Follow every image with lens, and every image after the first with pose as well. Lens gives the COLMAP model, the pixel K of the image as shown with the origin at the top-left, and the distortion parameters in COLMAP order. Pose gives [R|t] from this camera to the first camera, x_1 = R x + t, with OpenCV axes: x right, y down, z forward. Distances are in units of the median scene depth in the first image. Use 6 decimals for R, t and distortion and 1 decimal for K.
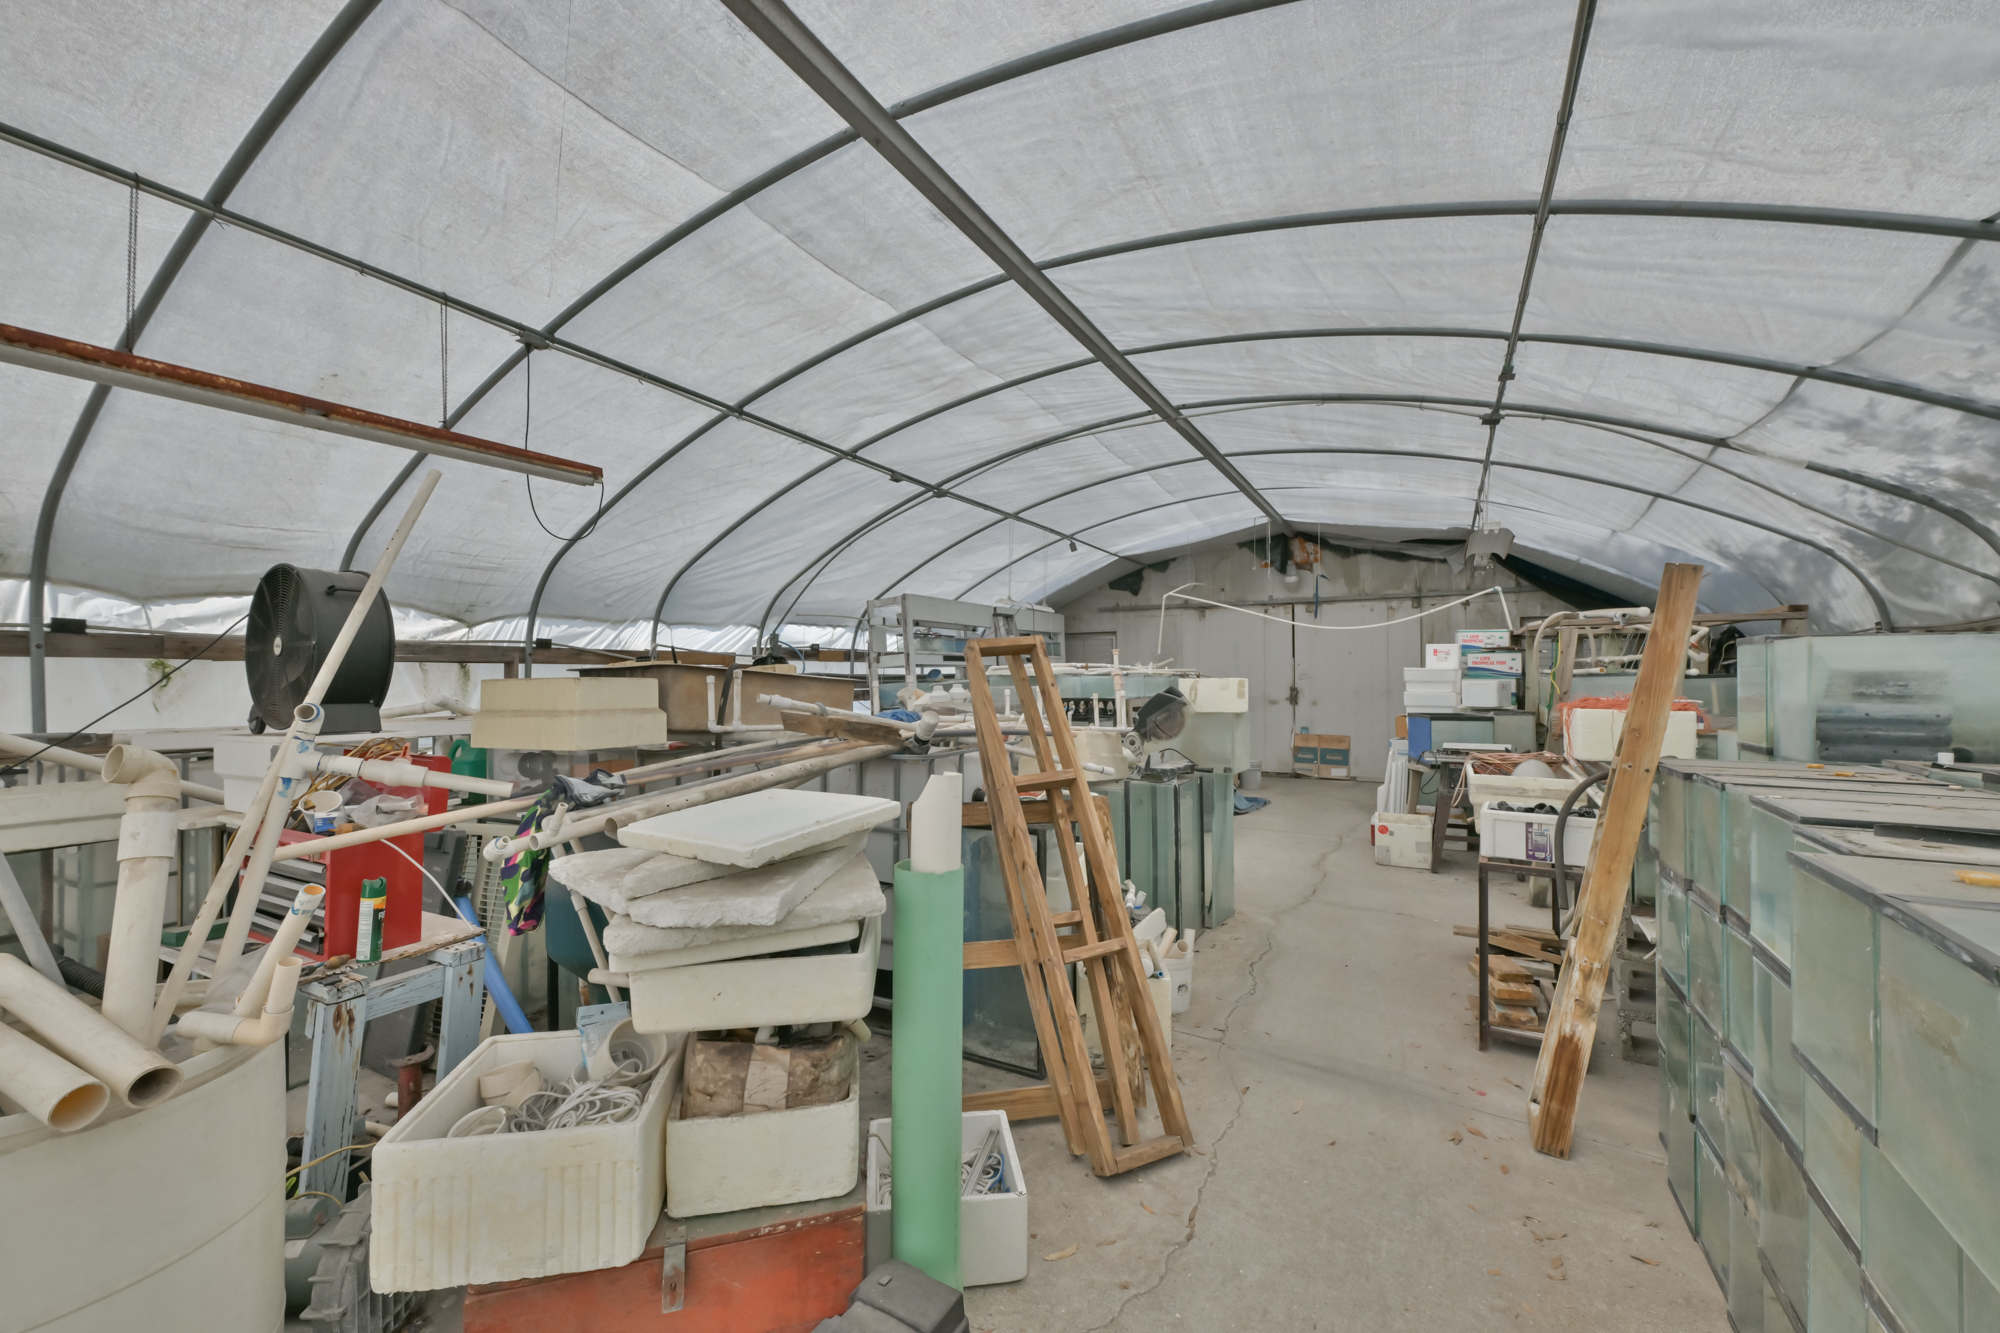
lens RADIAL K [[781.9, 0, 1000.0], [0, 781.9, 666.5], [0, 0, 1]] dist [-0.000109, -0.000078]
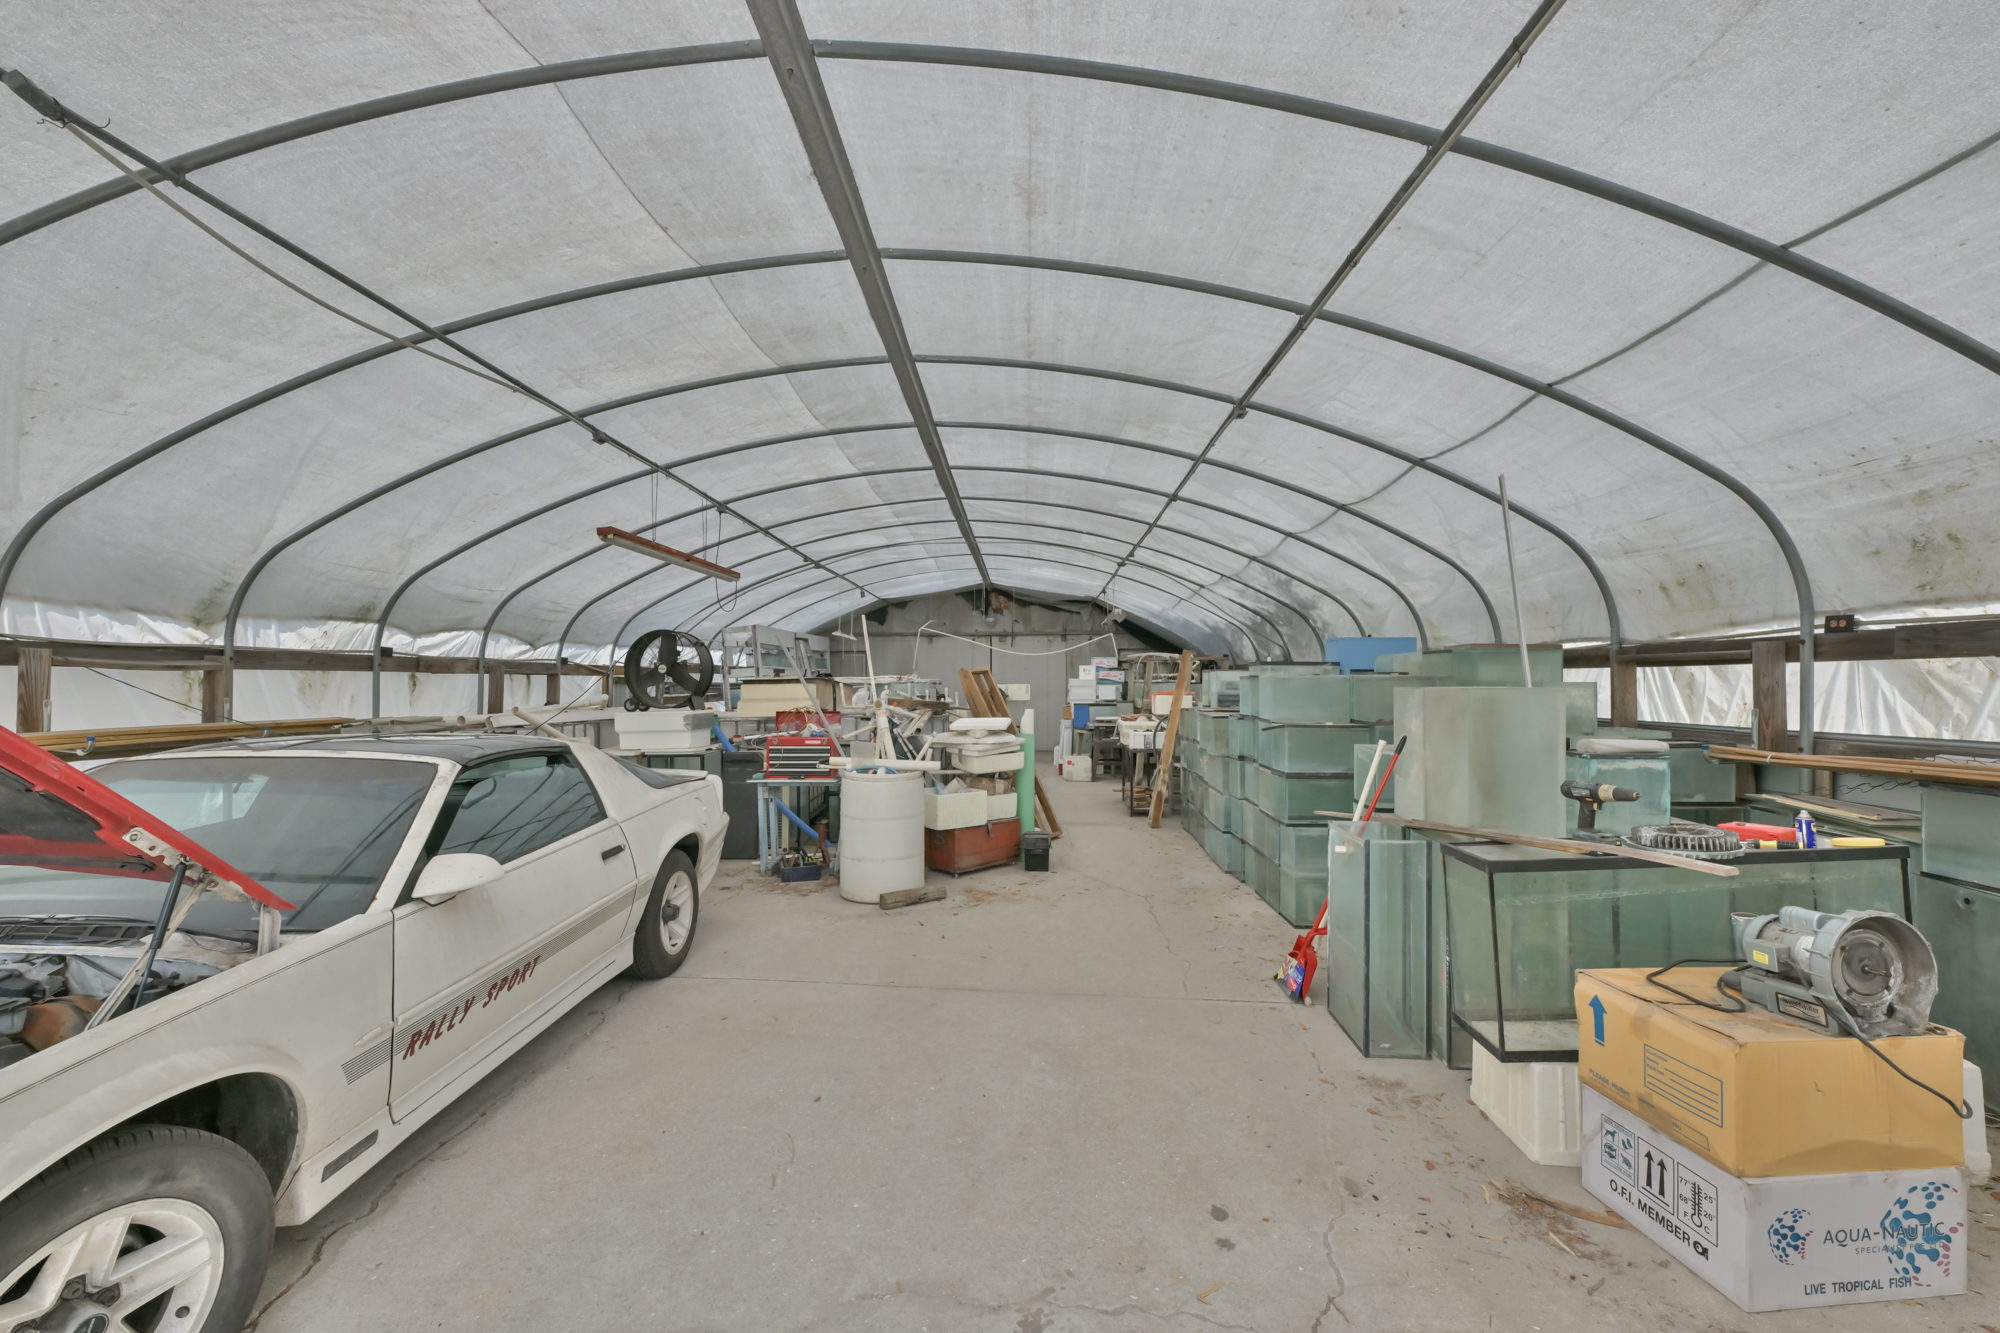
lens RADIAL K [[781.9, 0, 1000.0], [0, 781.9, 666.5], [0, 0, 1]] dist [-0.000109, -0.000078]
pose [[0.891202, 0.008884, 0.453519, -0.445008], [-0.003828, 0.999920, -0.012063, -0.004347], [-0.453590, 0.009014, 0.891165, -0.530891]]
